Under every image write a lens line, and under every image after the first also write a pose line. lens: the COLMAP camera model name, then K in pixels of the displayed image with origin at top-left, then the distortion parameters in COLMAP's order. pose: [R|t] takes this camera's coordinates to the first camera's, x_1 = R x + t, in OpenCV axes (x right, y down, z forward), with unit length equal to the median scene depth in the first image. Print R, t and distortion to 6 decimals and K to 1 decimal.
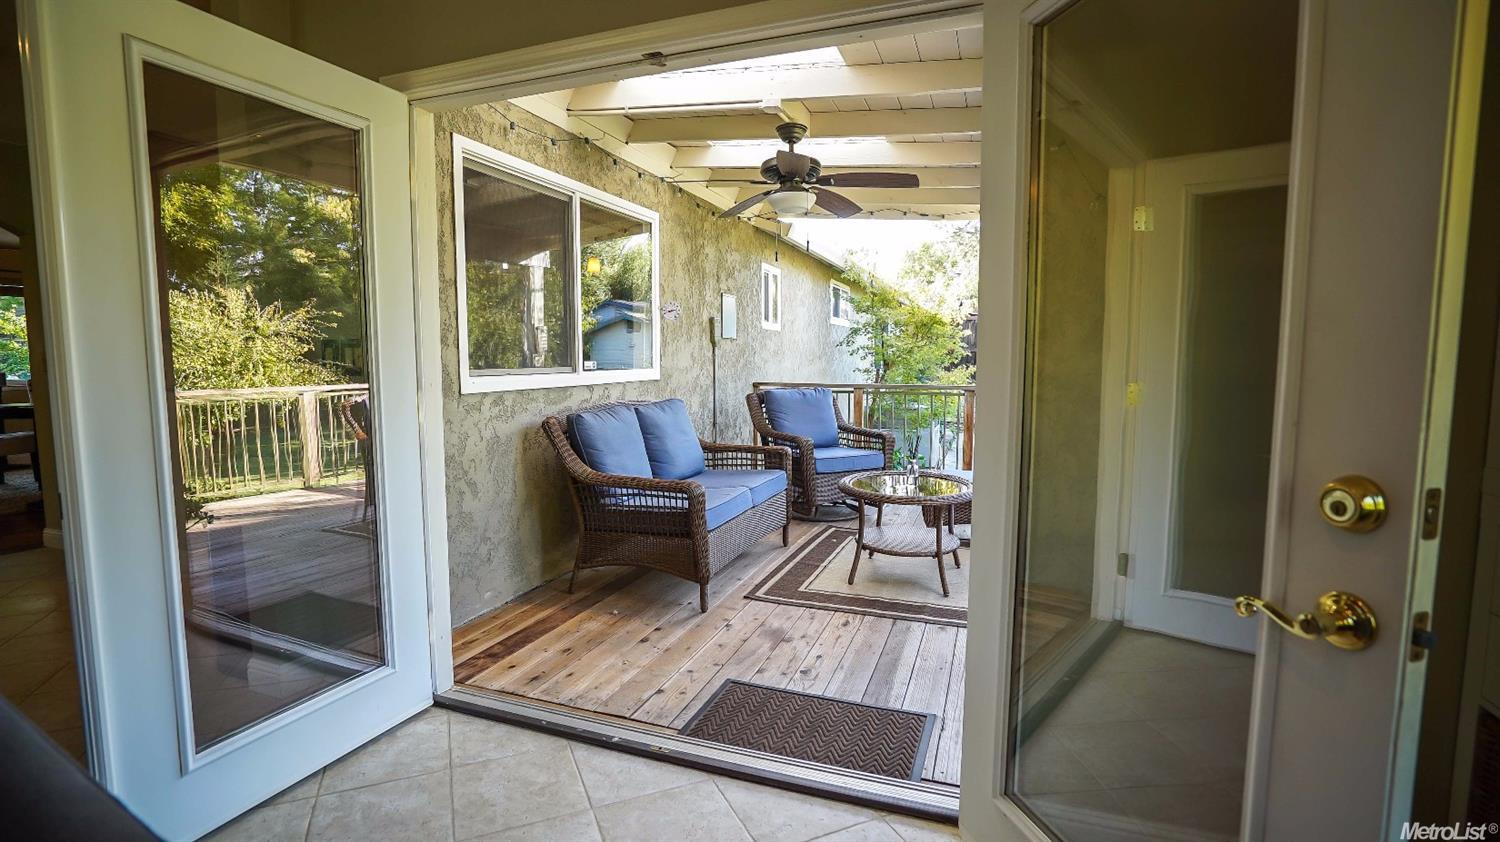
lens RADIAL K [[692.6, 0, 750.8], [0, 692.6, 420.7], [0, 0, 1]] dist [-0.019491, 0.000895]
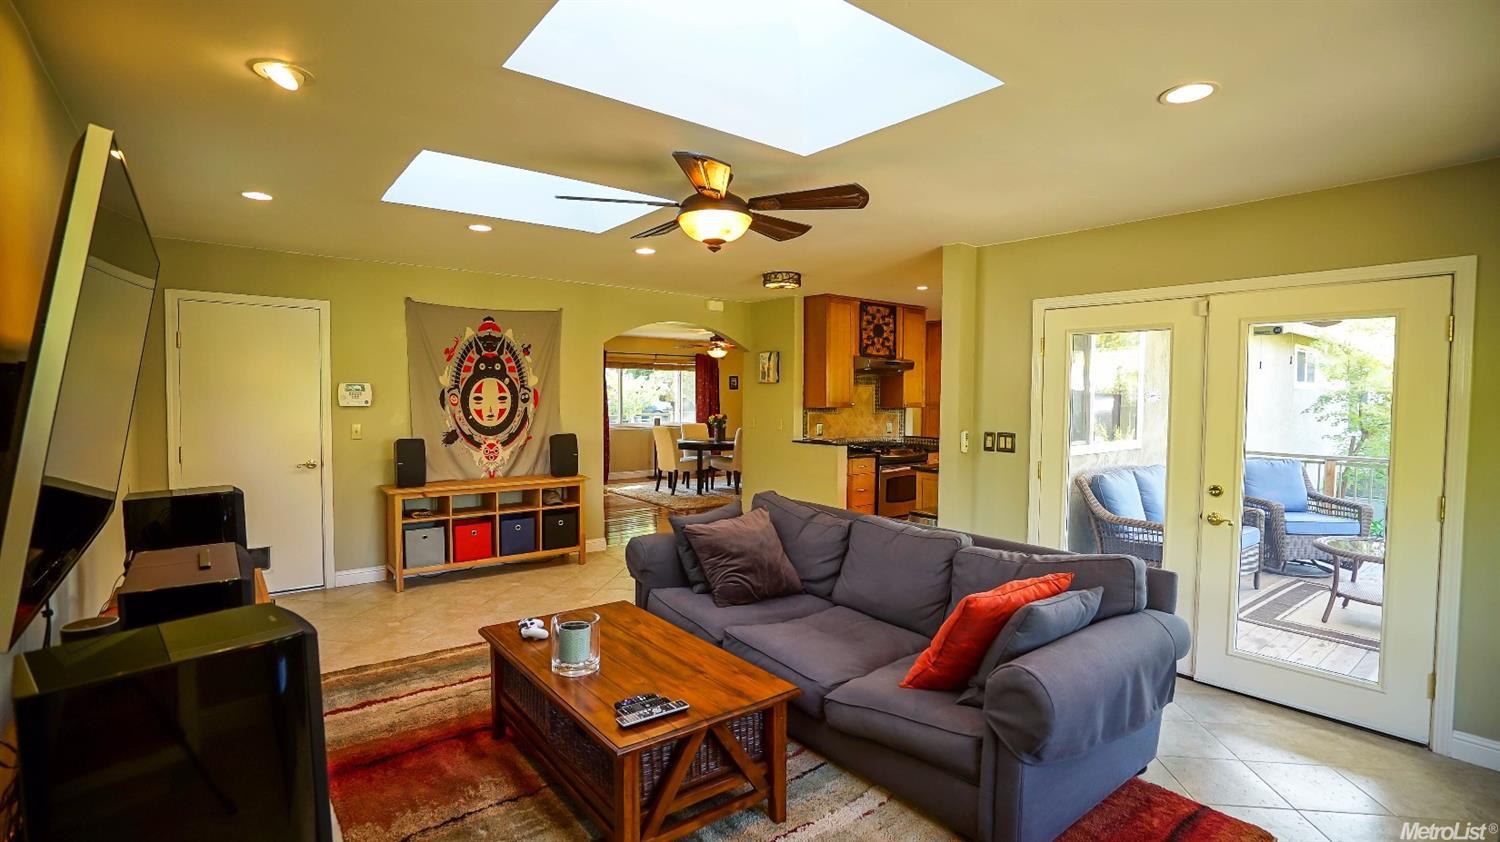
lens RADIAL K [[692.6, 0, 753.0], [0, 692.6, 421.4], [0, 0, 1]] dist [-0.019491, 0.000895]
pose [[0.859144, 0.030015, -0.510854, -0.105335], [-0.058225, 0.997529, -0.039313, -0.017225], [0.508411, 0.063520, 0.858768, -0.519684]]
